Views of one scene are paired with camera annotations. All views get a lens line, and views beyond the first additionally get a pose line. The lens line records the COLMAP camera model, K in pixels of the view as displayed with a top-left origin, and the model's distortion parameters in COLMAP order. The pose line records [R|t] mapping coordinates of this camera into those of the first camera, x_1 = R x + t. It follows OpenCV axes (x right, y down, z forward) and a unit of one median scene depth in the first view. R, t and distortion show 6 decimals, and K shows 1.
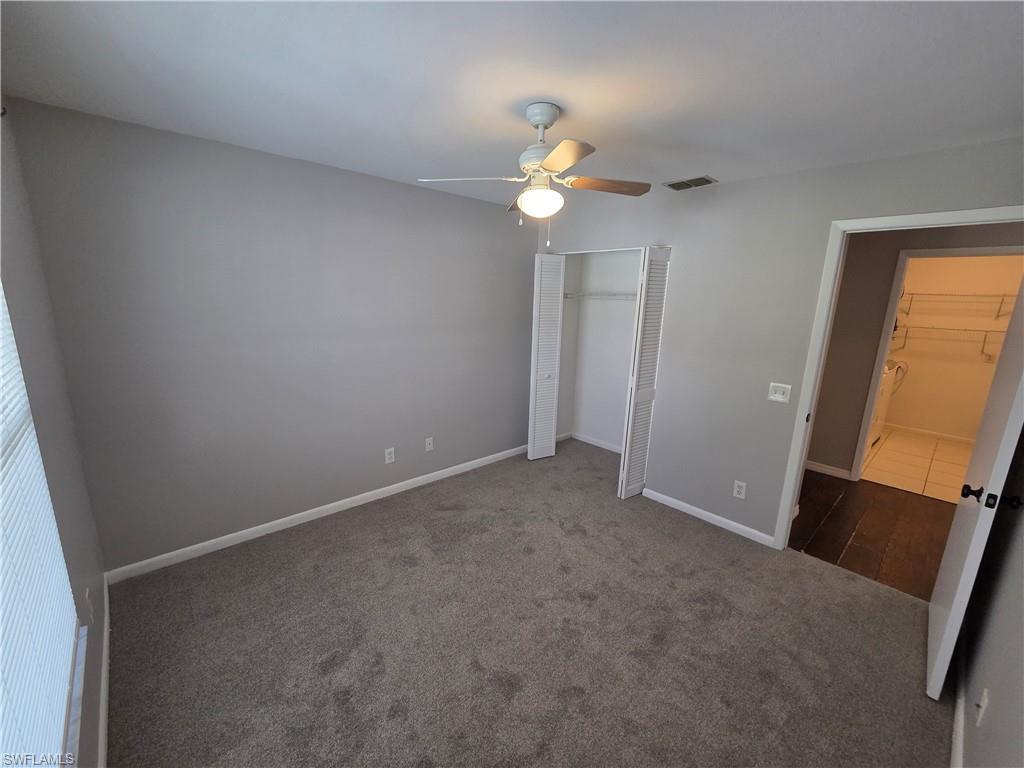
lens RADIAL K [[418.1, 0, 509.7], [0, 418.1, 386.5], [0, 0, 1]] dist [0.001591, -0.000364]
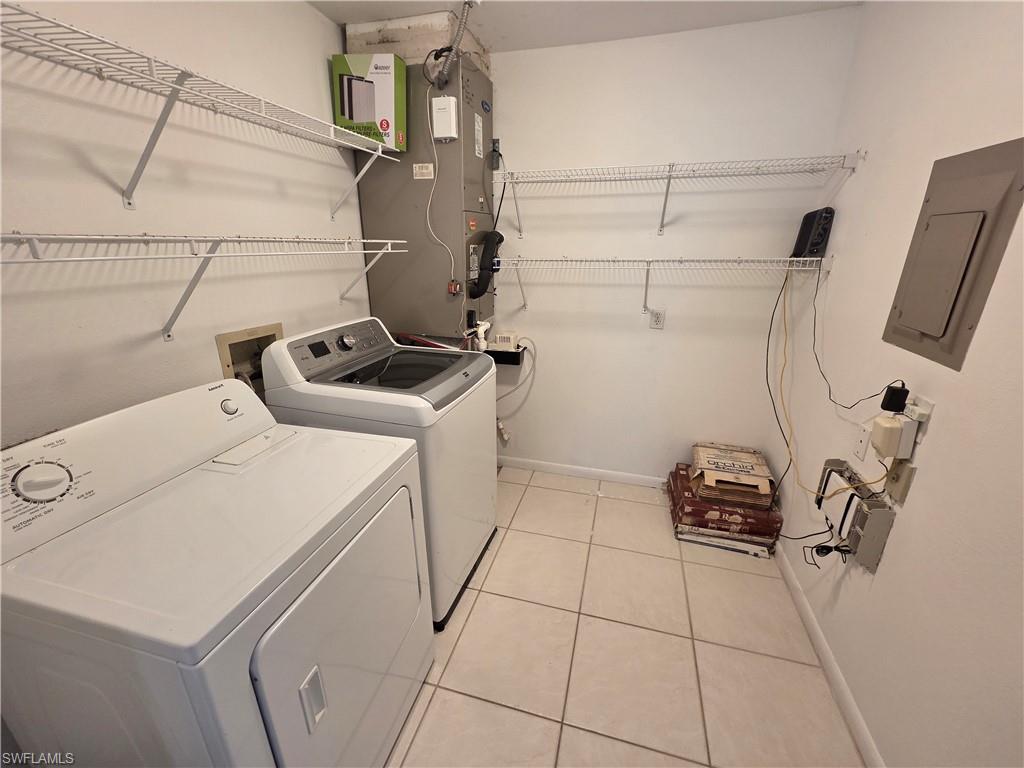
lens RADIAL K [[418.1, 0, 509.7], [0, 418.1, 386.5], [0, 0, 1]] dist [0.001591, -0.000364]
pose [[0.849968, -0.197873, 0.488262, 1.035053], [0.138170, 0.978070, 0.155847, -0.123401], [-0.508393, -0.065002, 0.858669, 0.919394]]
